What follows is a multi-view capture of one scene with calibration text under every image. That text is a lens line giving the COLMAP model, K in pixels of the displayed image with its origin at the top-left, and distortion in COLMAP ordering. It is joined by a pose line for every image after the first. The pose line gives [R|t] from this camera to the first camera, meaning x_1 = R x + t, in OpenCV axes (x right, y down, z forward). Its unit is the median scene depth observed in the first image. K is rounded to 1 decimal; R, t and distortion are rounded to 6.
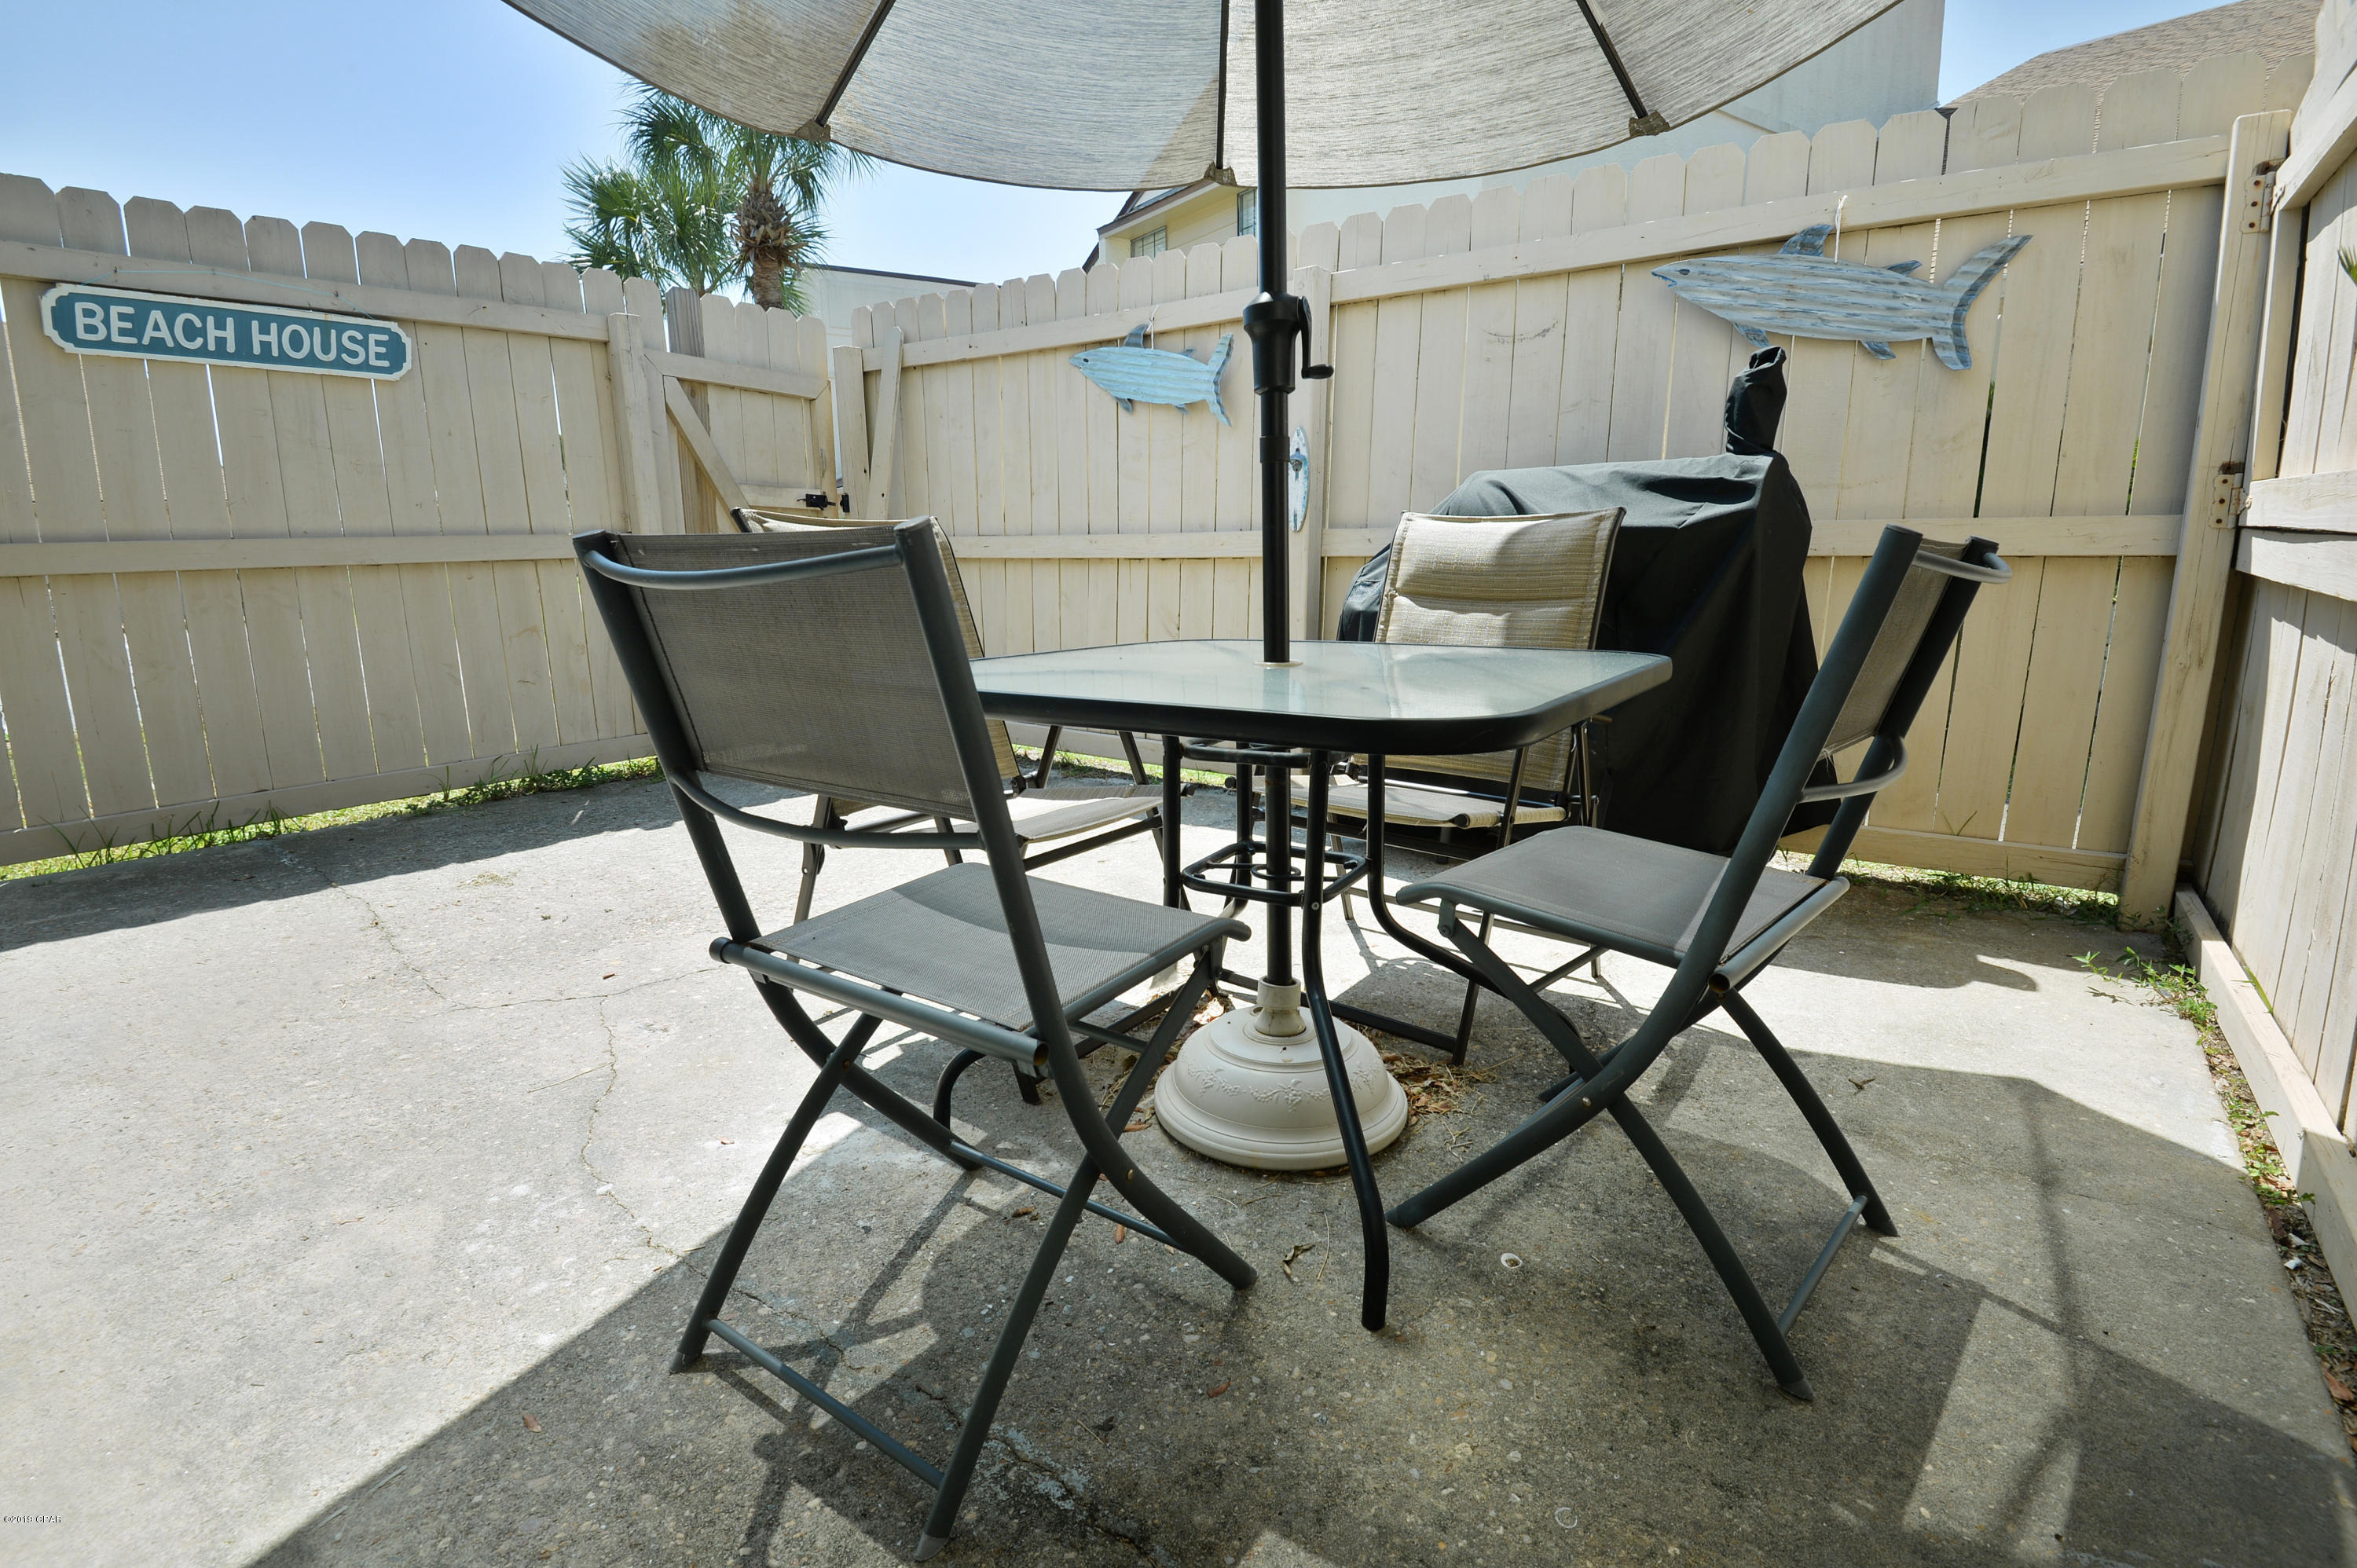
lens RADIAL K [[1088.4, 0, 1178.5], [0, 1088.4, 793.1], [0, 0, 1]] dist [-0.018124, -0.018229]
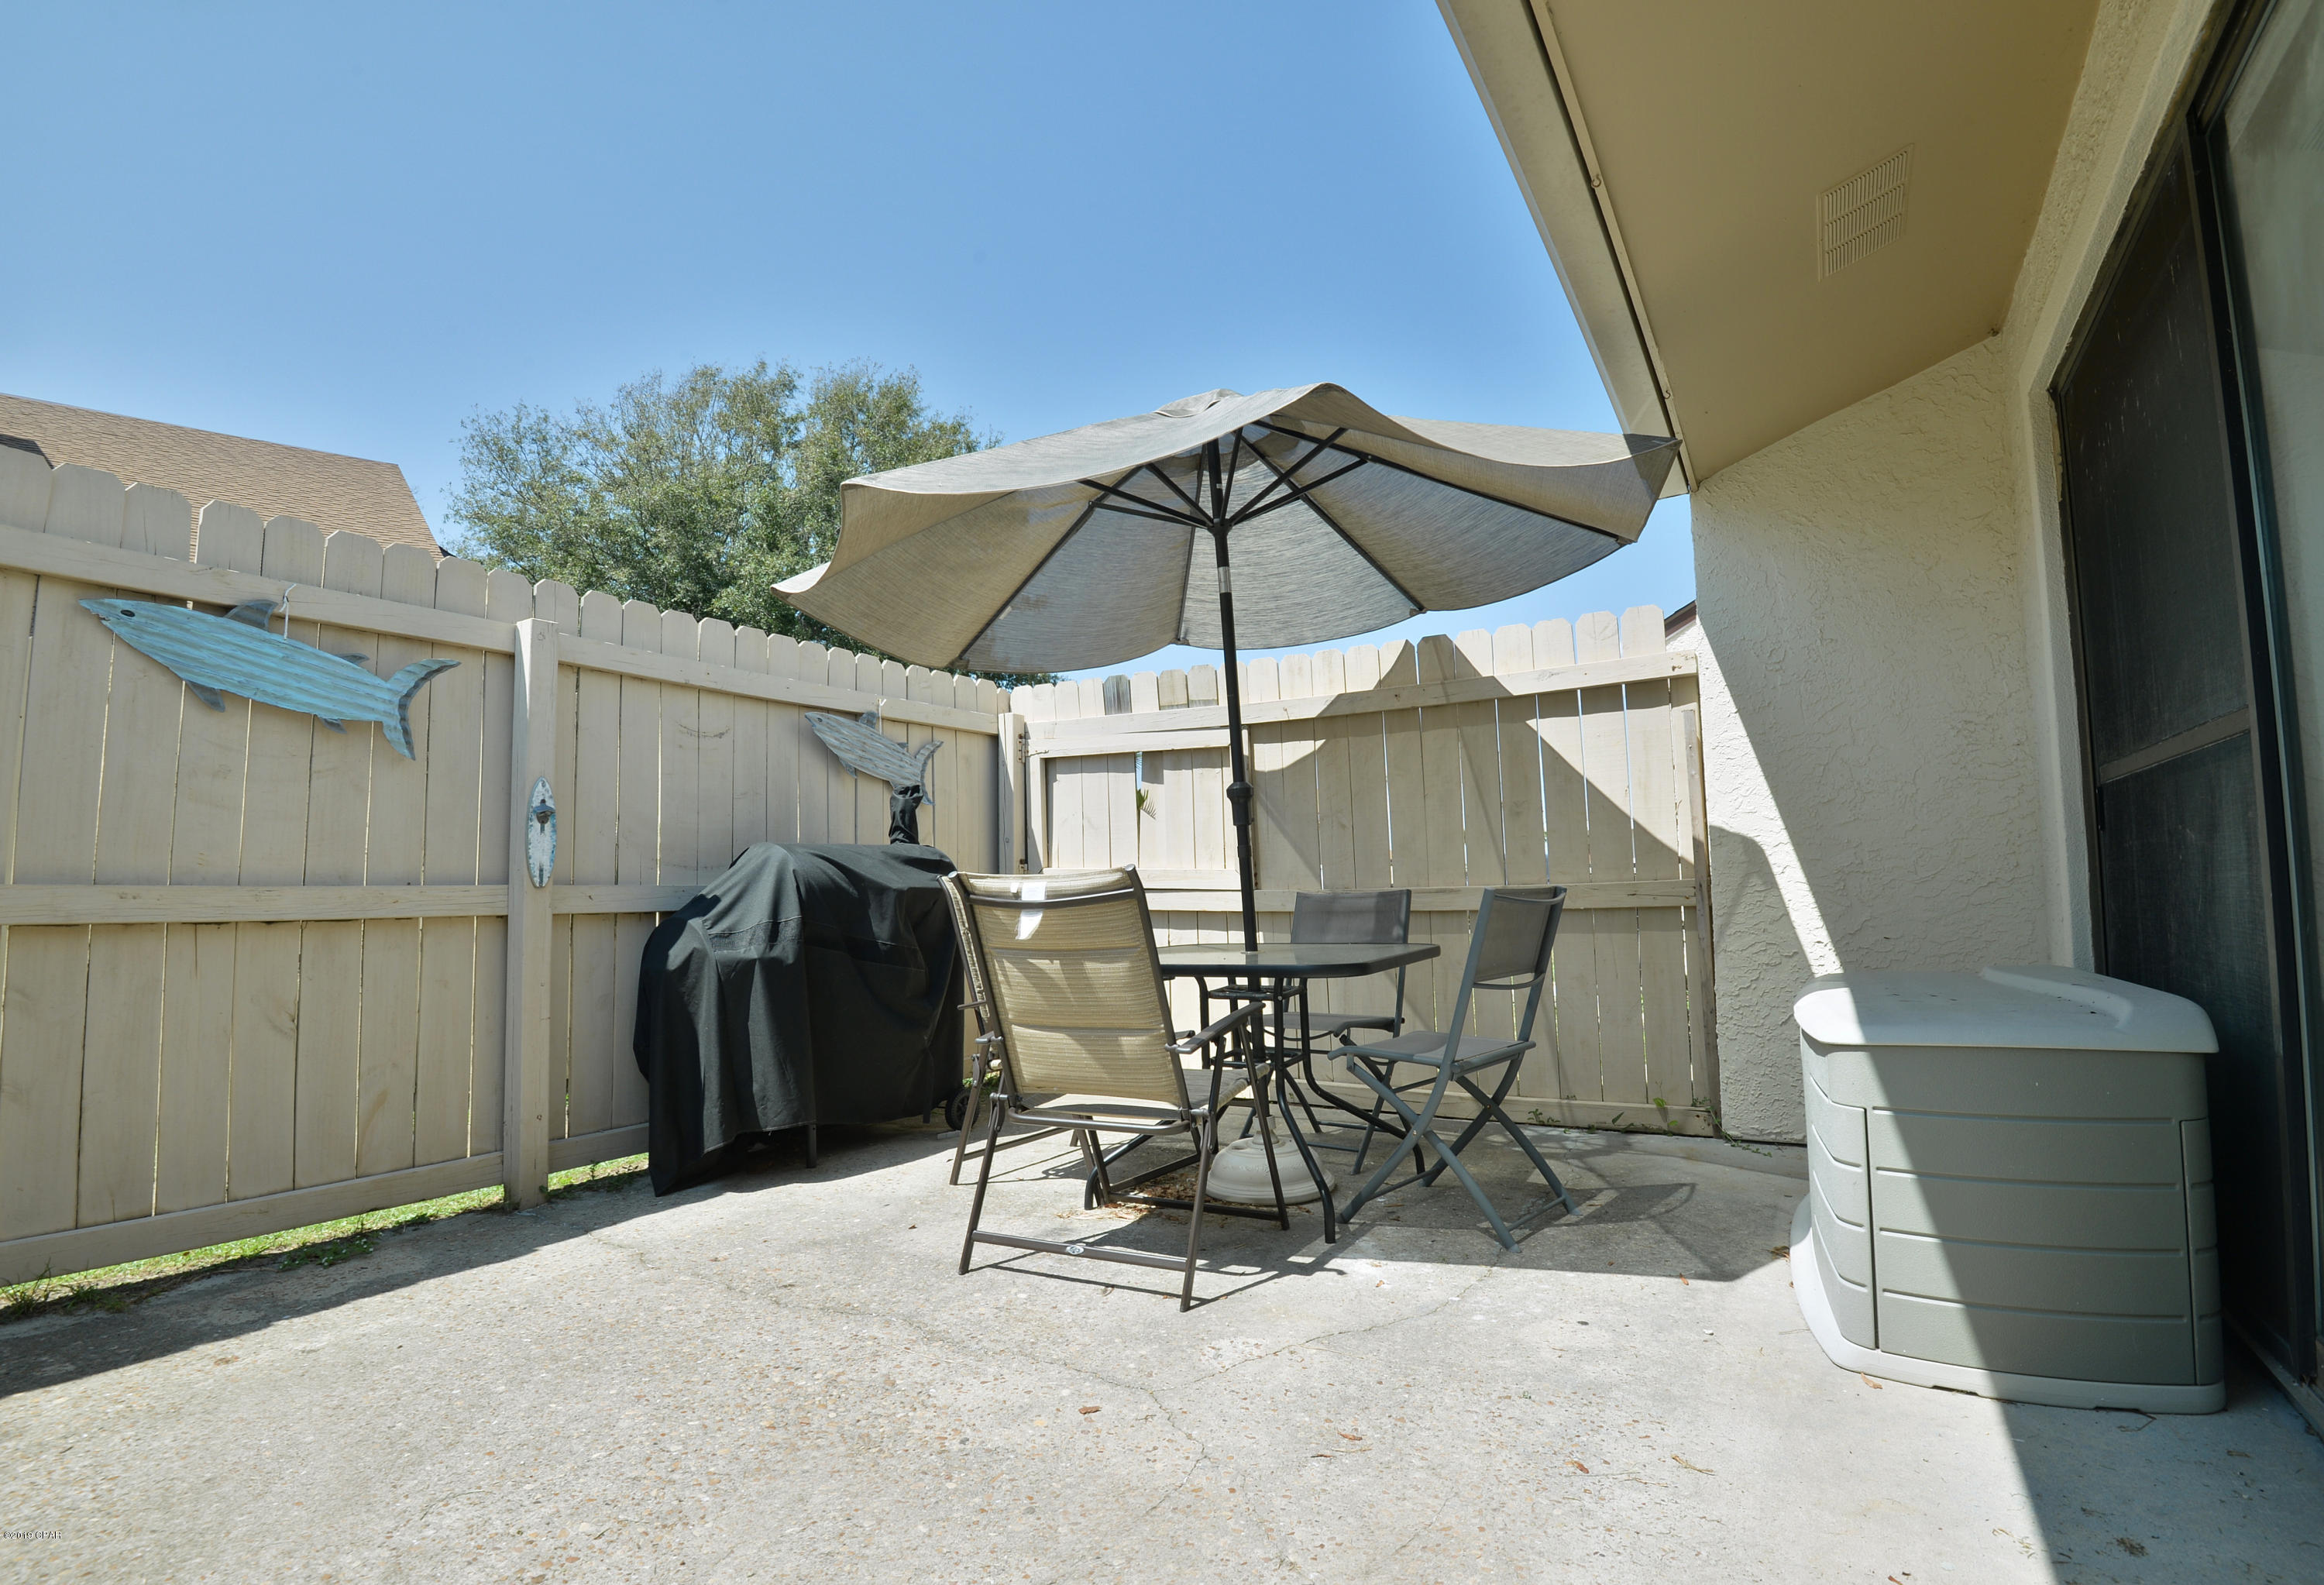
lens RADIAL K [[1119.0, 0, 1186.8], [0, 1119.0, 792.5], [0, 0, 1]] dist [-0.019916, -0.000242]
pose [[-0.116293, 0.095953, 0.988569, -1.175050], [0.229275, 0.971034, -0.067279, -0.176025], [-0.966390, 0.218830, -0.134923, 0.784482]]
